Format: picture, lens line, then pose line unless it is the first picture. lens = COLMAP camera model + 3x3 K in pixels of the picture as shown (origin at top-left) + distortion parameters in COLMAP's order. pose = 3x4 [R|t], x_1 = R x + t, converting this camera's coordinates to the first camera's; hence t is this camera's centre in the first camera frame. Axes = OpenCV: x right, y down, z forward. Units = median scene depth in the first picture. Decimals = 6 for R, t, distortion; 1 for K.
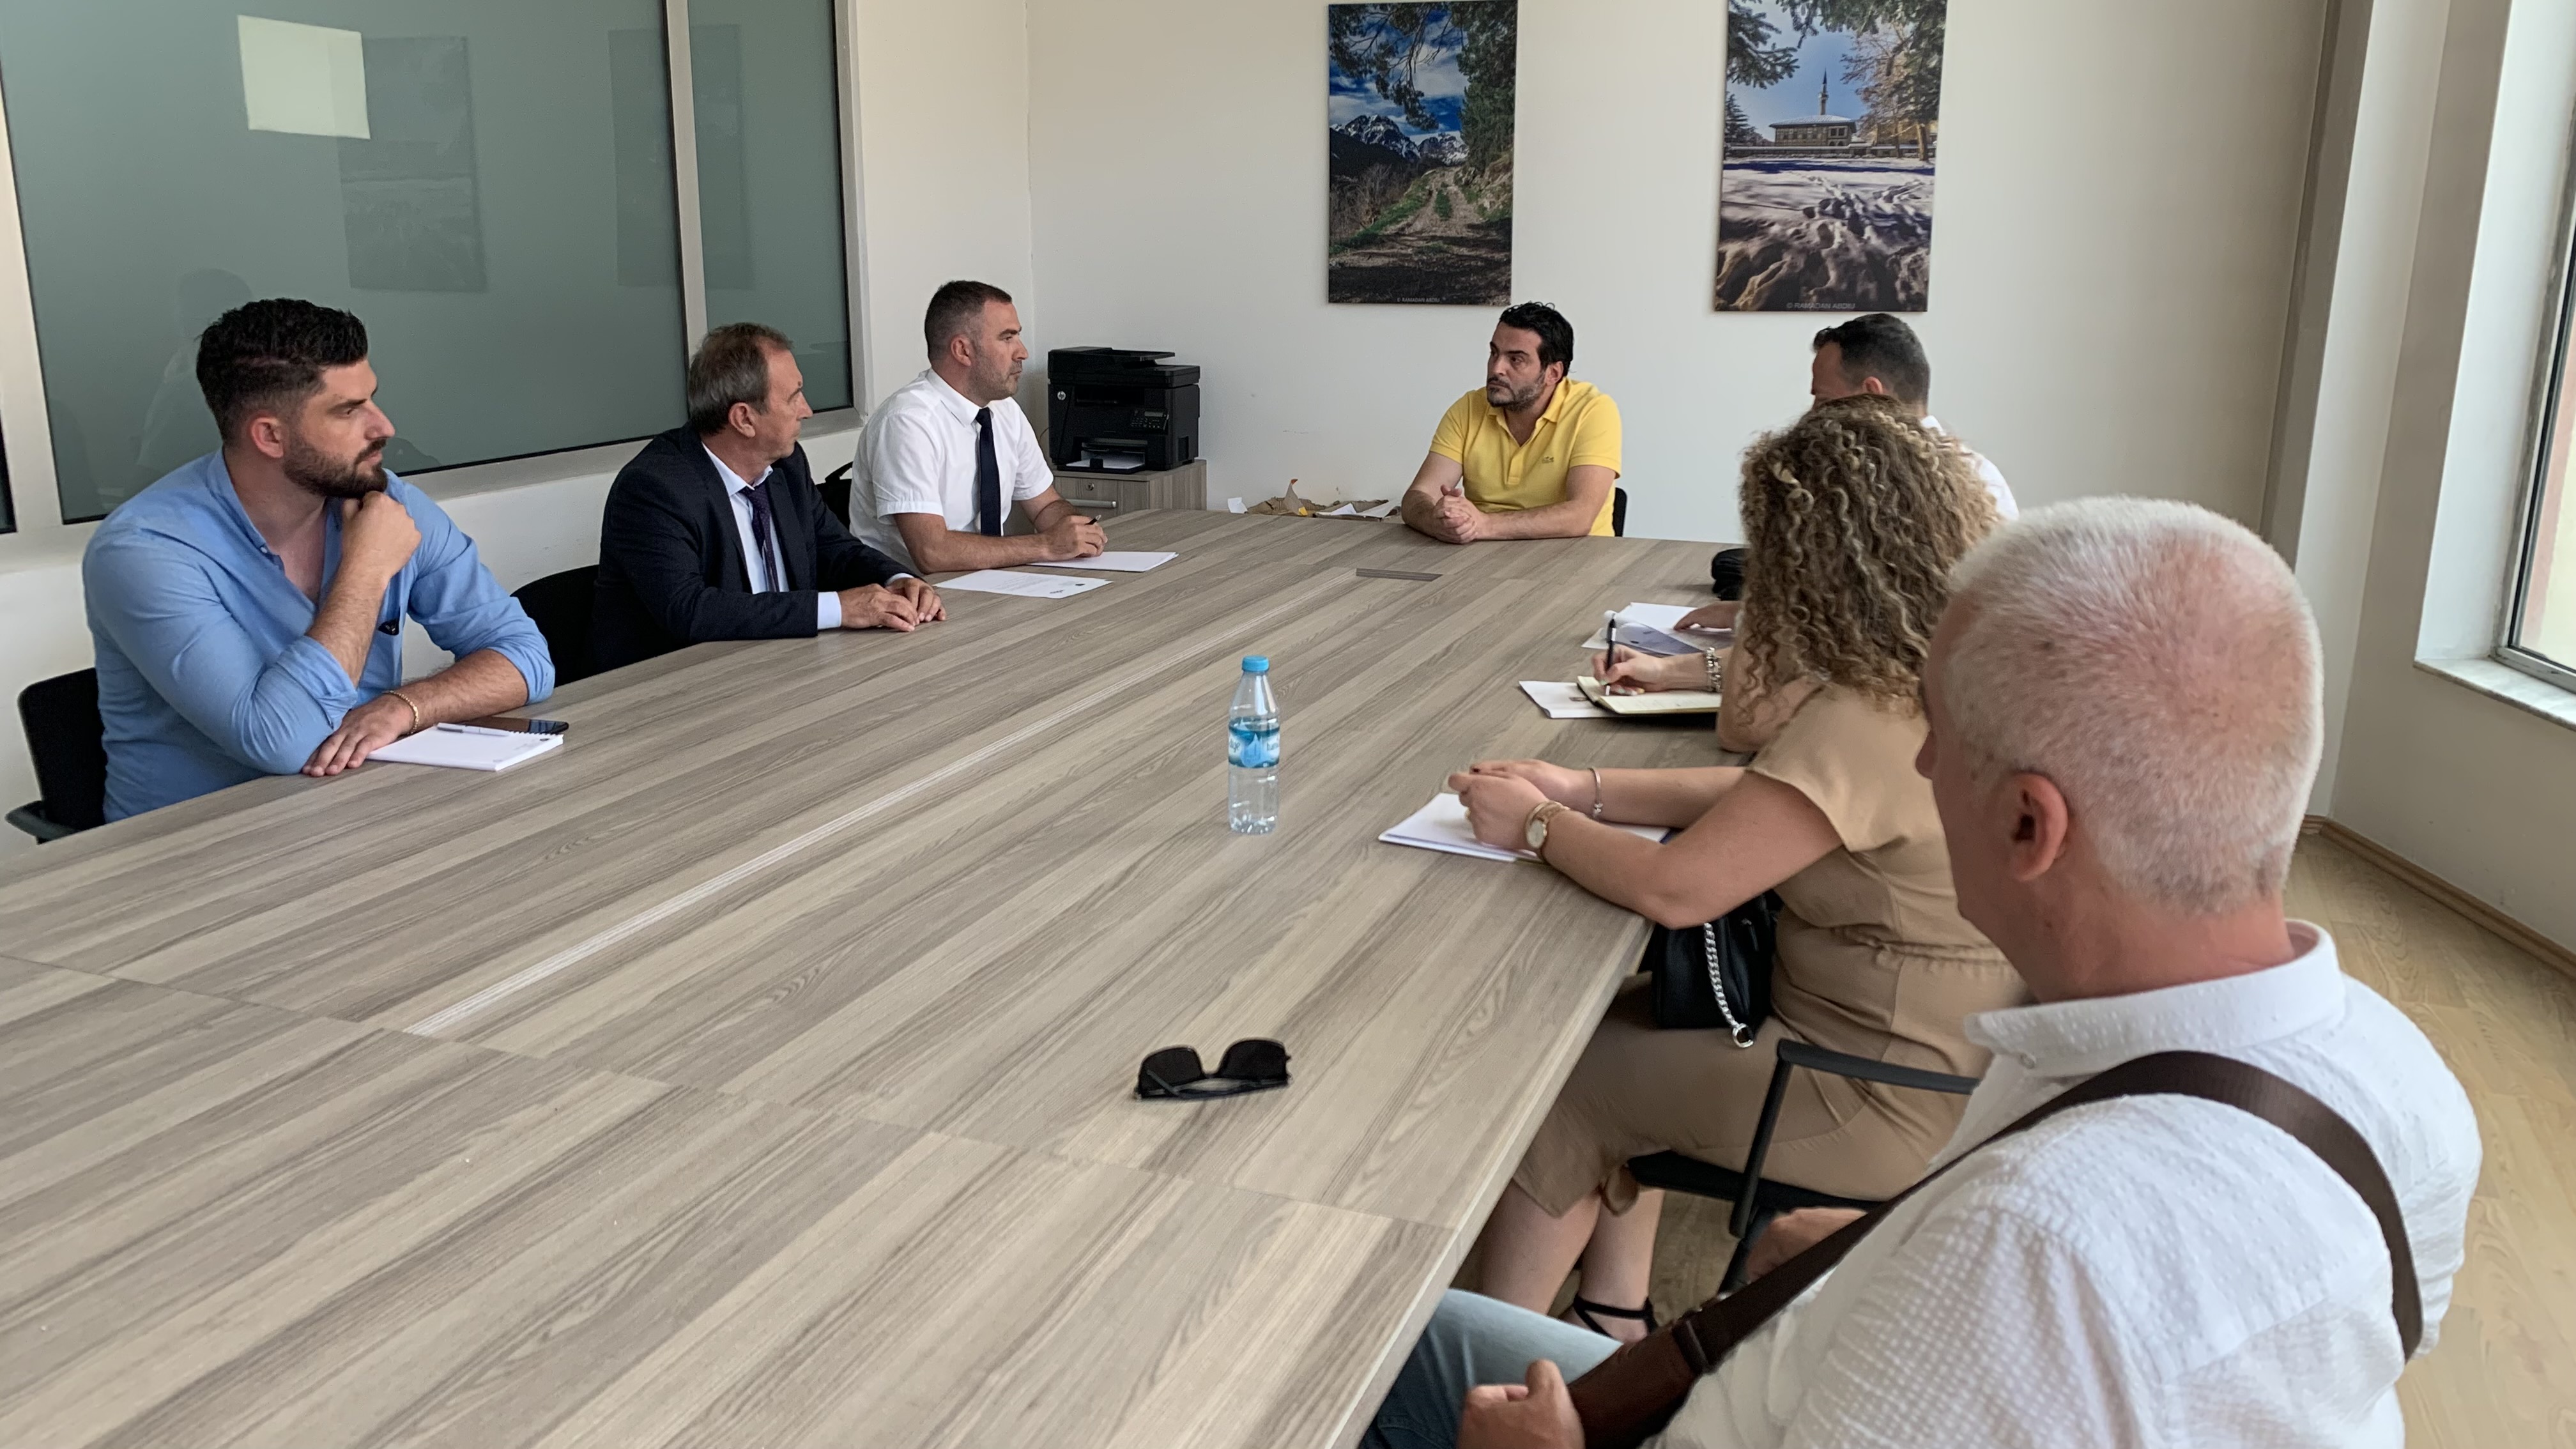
lens RADIAL K [[1972.3, 0, 1290.8], [0, 1972.3, 717.8], [0, 0, 1]] dist [-0.015340, 0.026273]
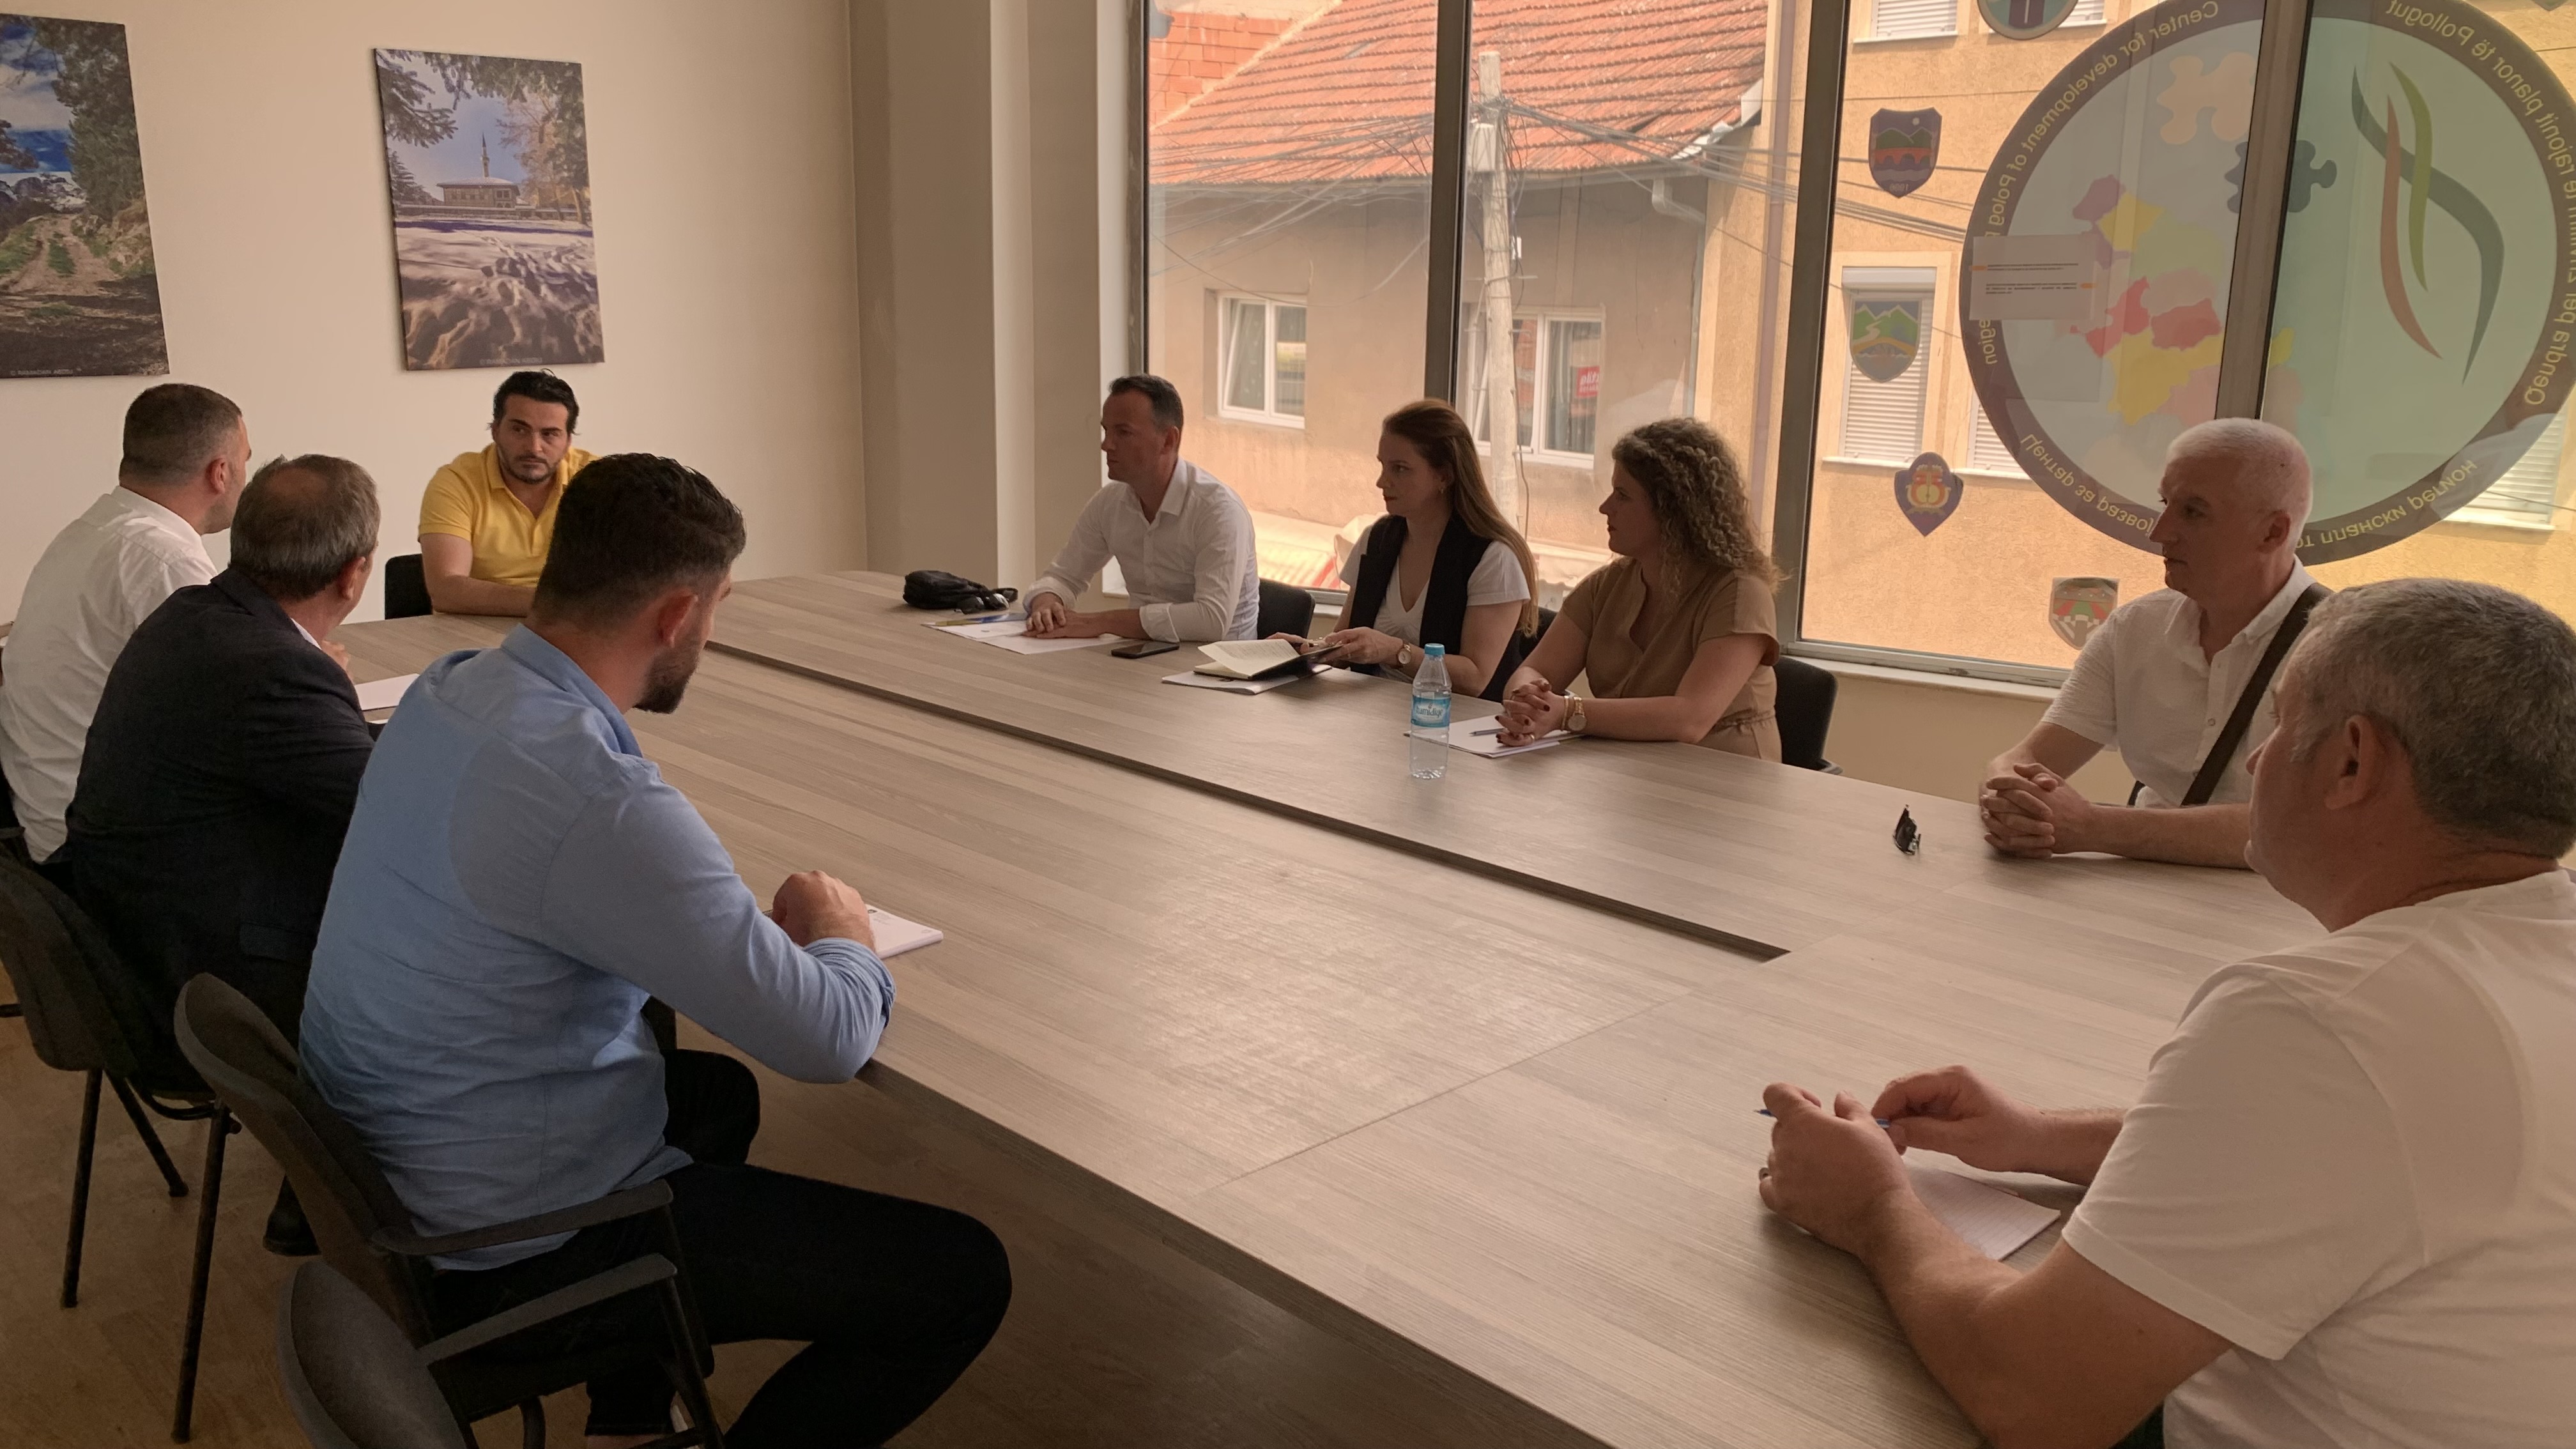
lens RADIAL K [[1972.3, 0, 1288.9], [0, 1972.3, 734.1], [0, 0, 1]] dist [-0.015340, 0.026273]
pose [[0.453737, -0.197377, 0.869002, -0.484438], [0.214717, 0.970647, 0.108352, -0.044278], [-0.864881, 0.137427, 0.482799, 0.178491]]
